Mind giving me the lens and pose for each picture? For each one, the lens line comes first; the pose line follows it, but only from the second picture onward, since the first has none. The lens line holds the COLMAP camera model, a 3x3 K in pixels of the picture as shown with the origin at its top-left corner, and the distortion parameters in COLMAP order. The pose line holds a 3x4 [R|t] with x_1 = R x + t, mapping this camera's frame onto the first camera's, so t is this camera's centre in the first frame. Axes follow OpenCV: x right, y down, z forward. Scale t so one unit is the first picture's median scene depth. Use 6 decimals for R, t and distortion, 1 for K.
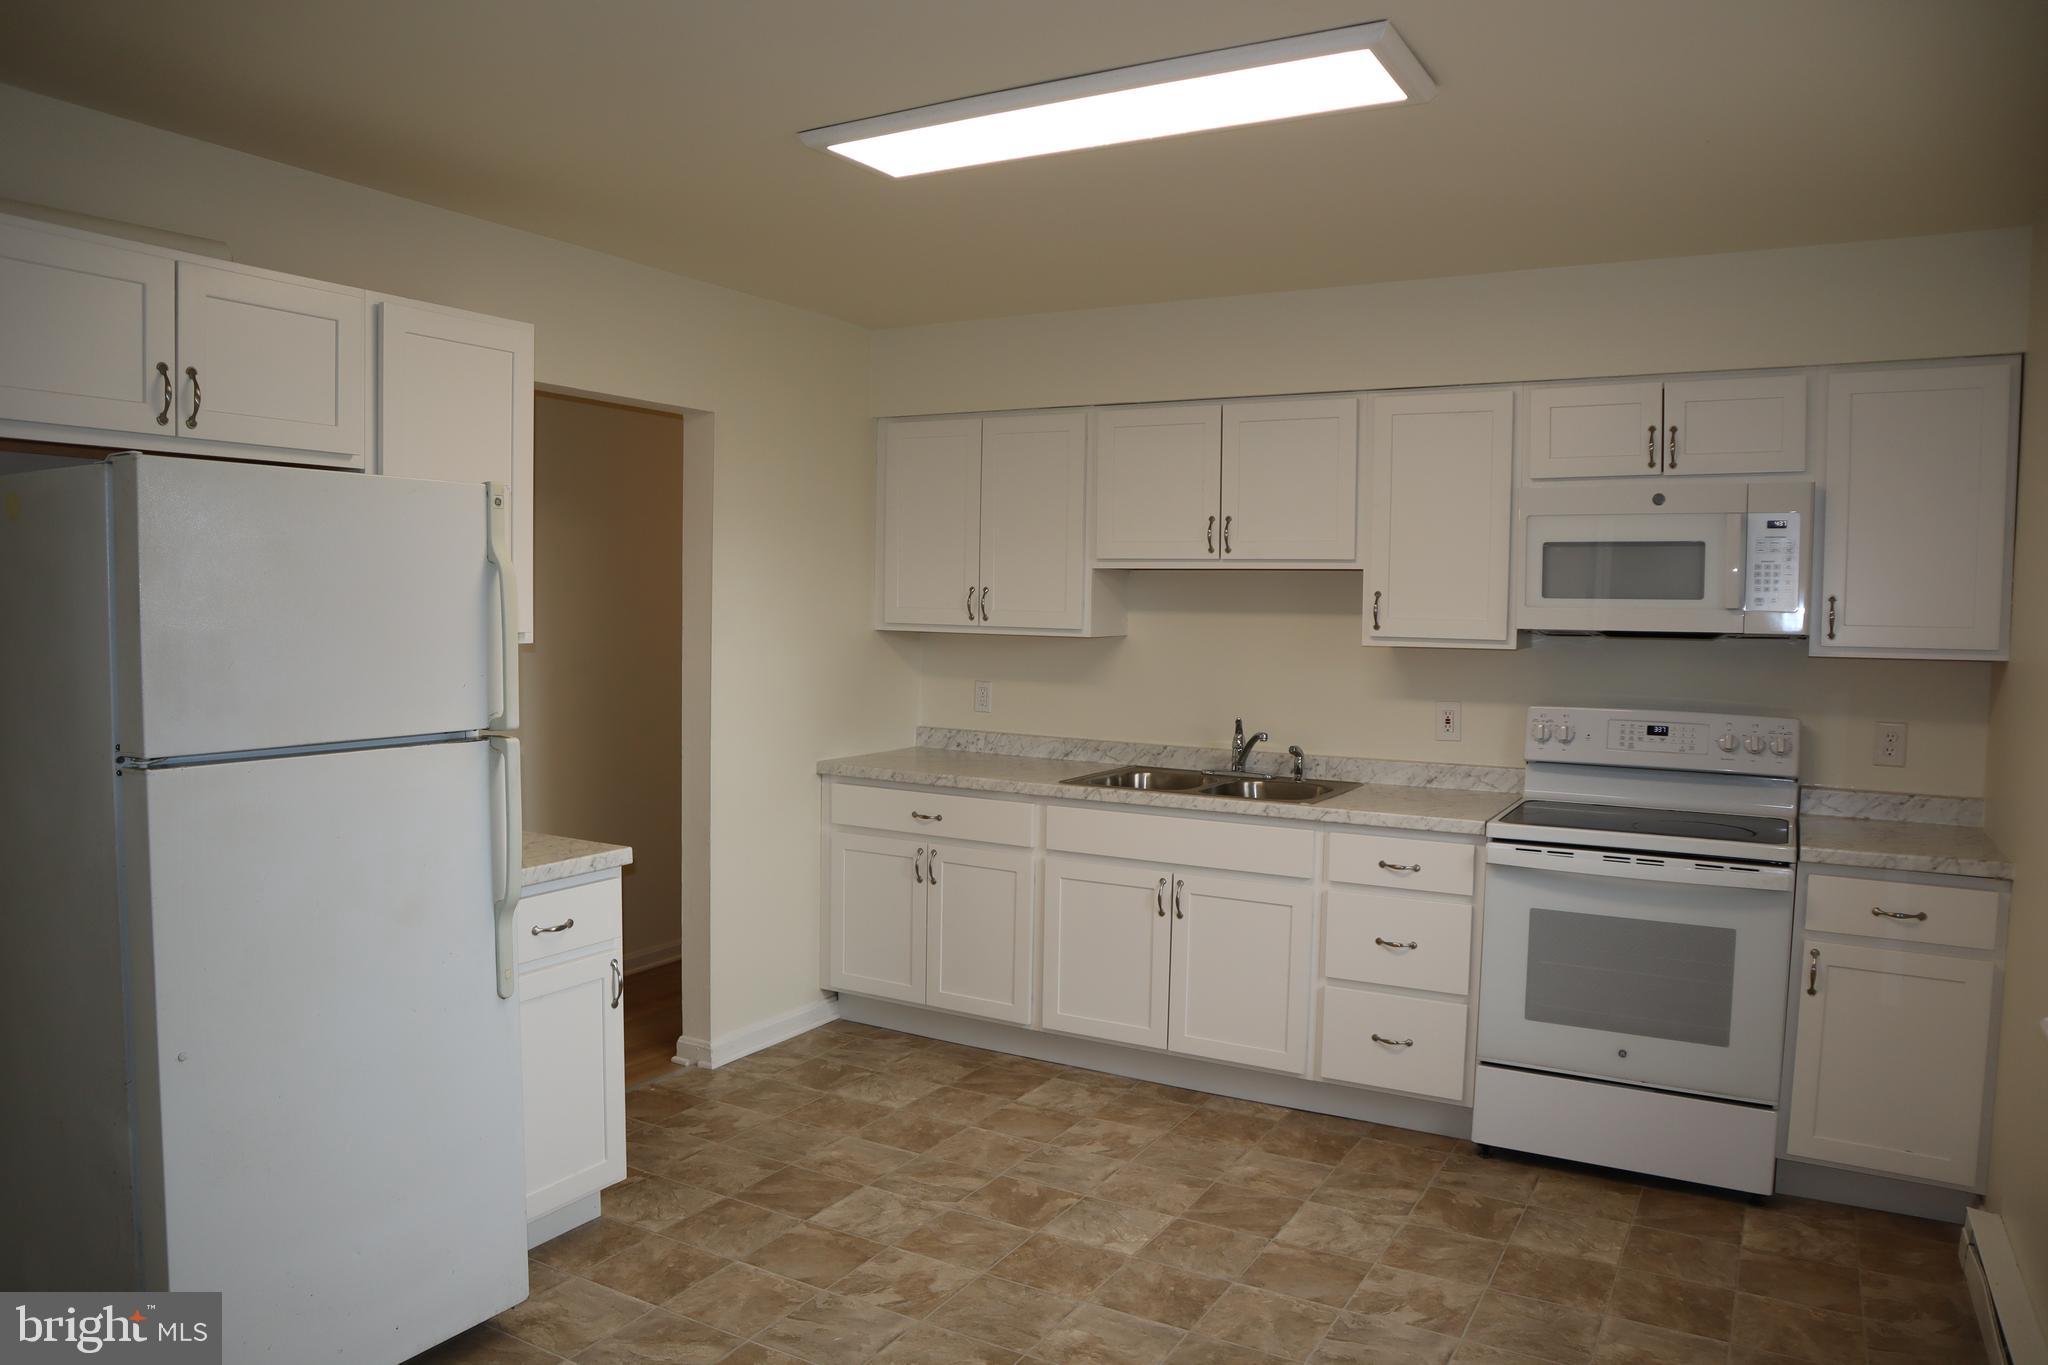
lens RADIAL K [[1419.7, 0, 1024.0], [0, 1419.7, 682.5], [0, 0, 1]] dist [-0.127333, 0.084238]
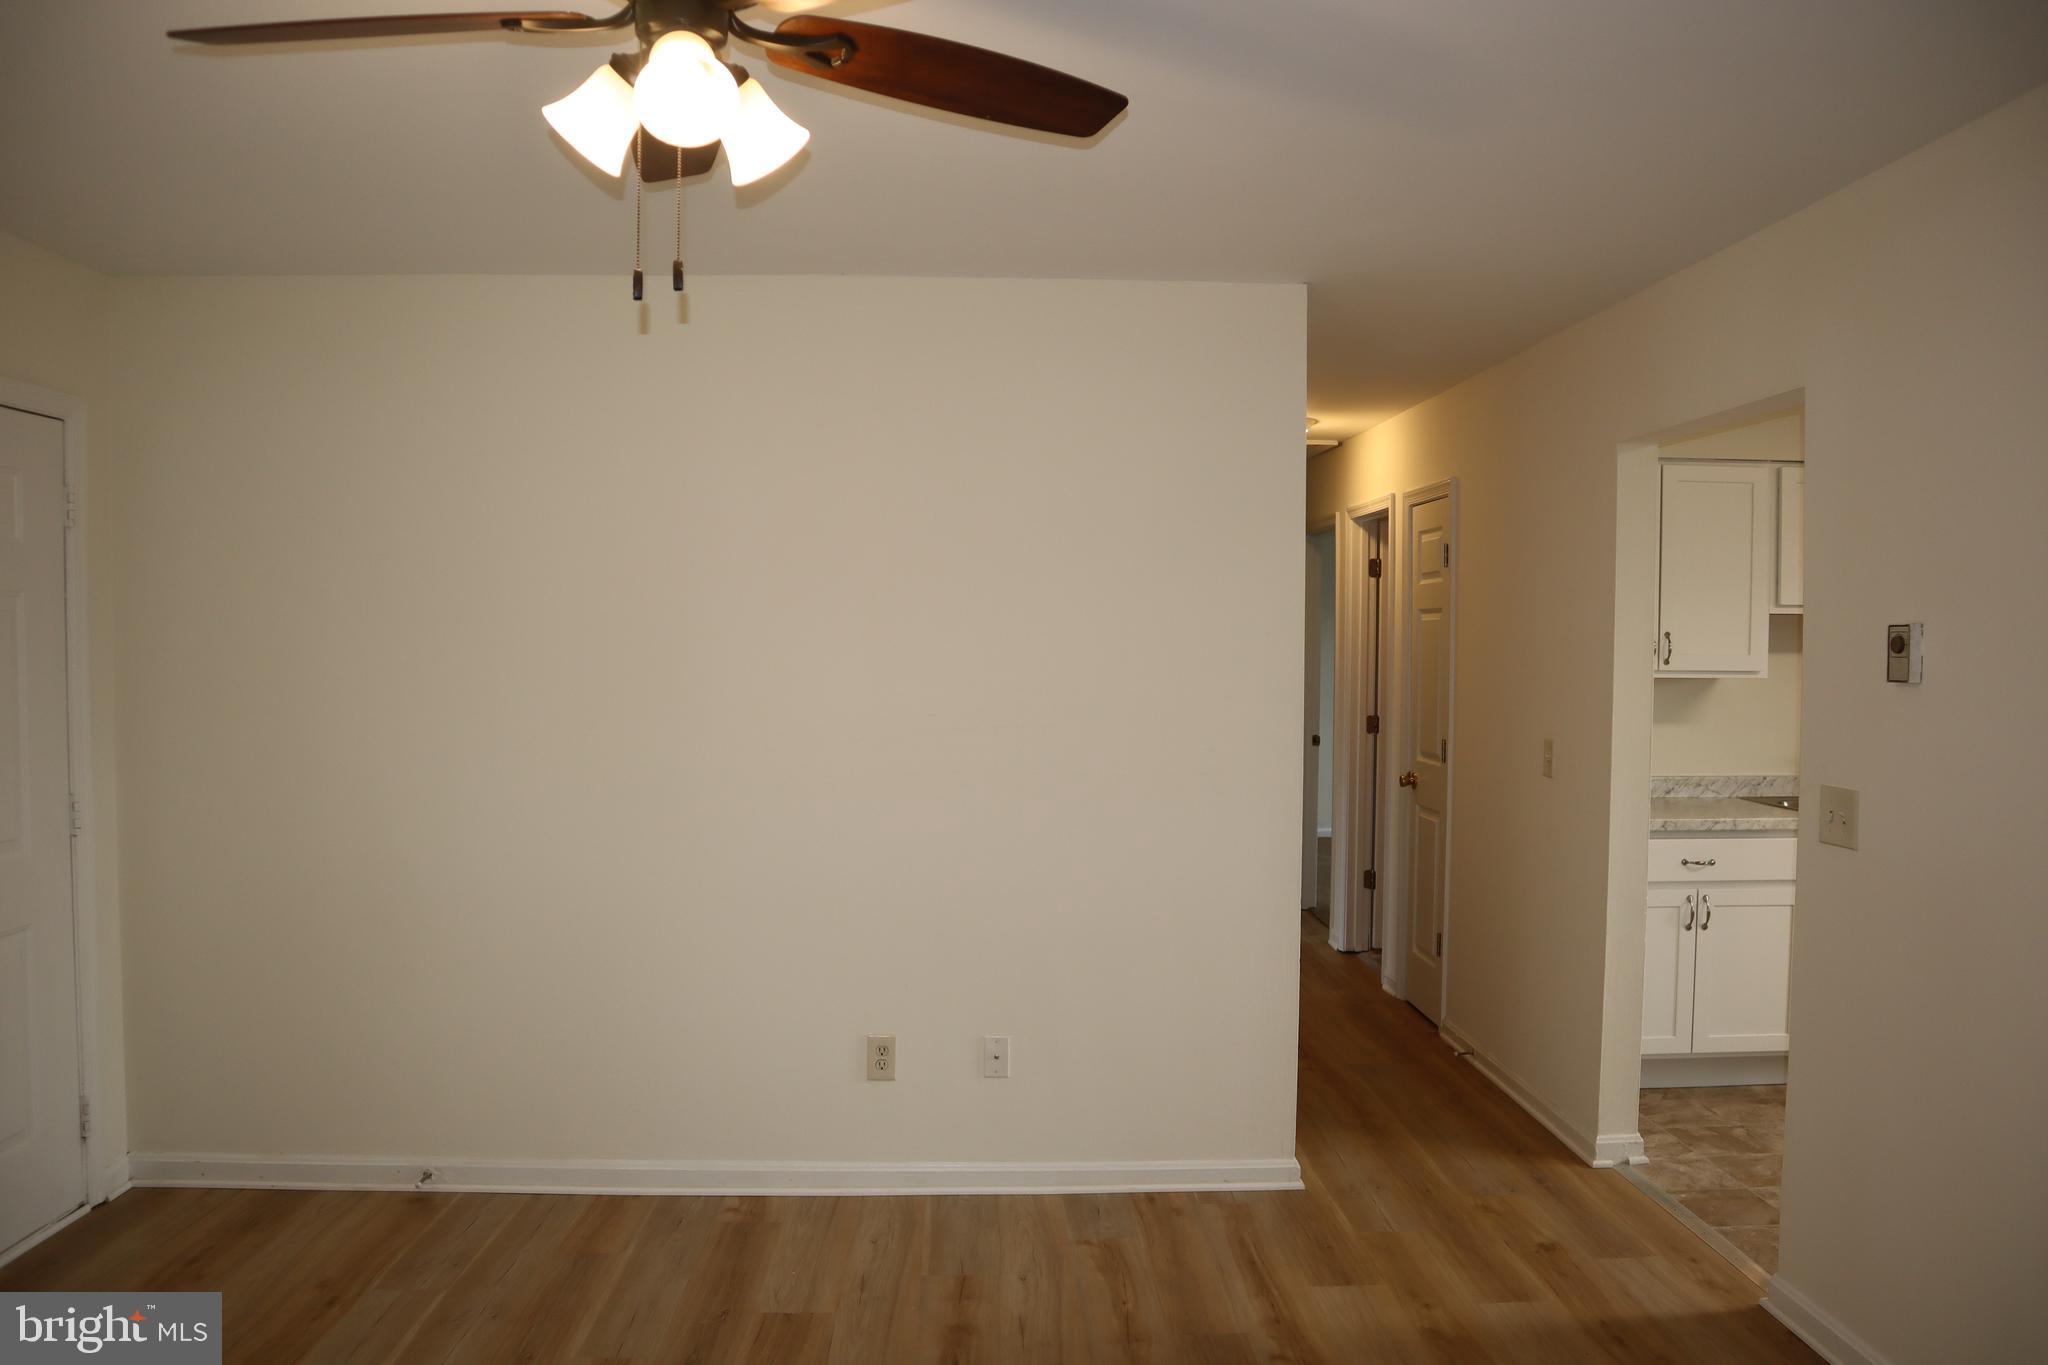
lens RADIAL K [[1403.1, 0, 1022.8], [0, 1403.1, 690.5], [0, 0, 1]] dist [-0.130175, 0.081701]
pose [[0.848692, -0.029449, 0.528066, -1.120263], [0.039593, 0.999185, -0.007911, -0.042941], [-0.527403, 0.027622, 0.849166, 0.501615]]
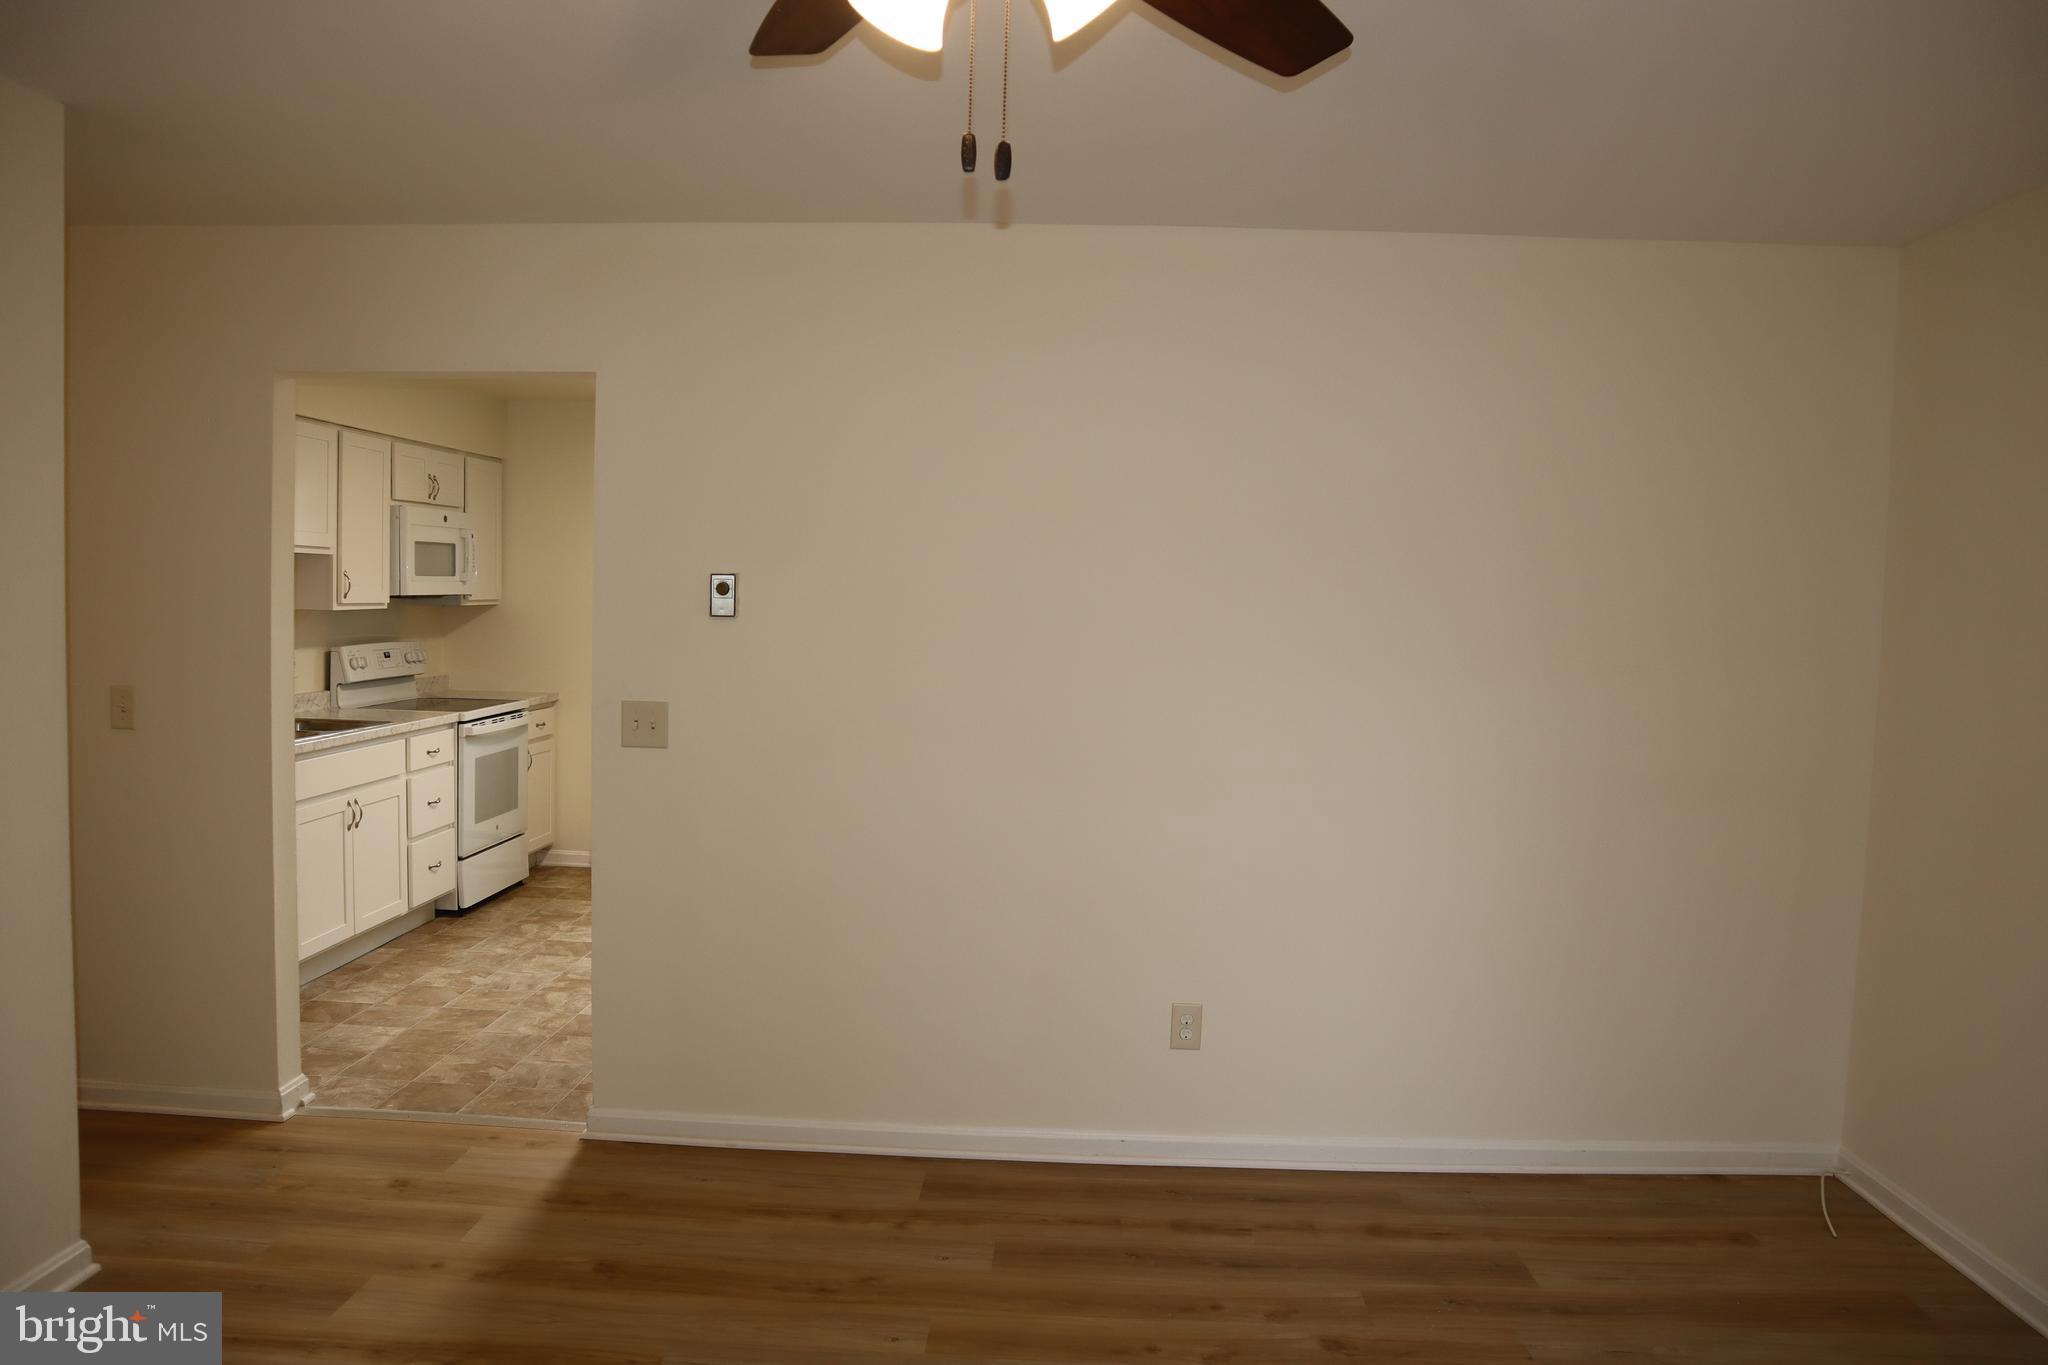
lens RADIAL K [[1403.1, 0, 1022.8], [0, 1403.1, 690.5], [0, 0, 1]] dist [-0.130175, 0.081701]
pose [[-0.462745, -0.084193, 0.882484, -1.306125], [0.019756, 0.994253, 0.105216, -0.078424], [-0.886271, 0.066122, -0.458423, 1.069095]]
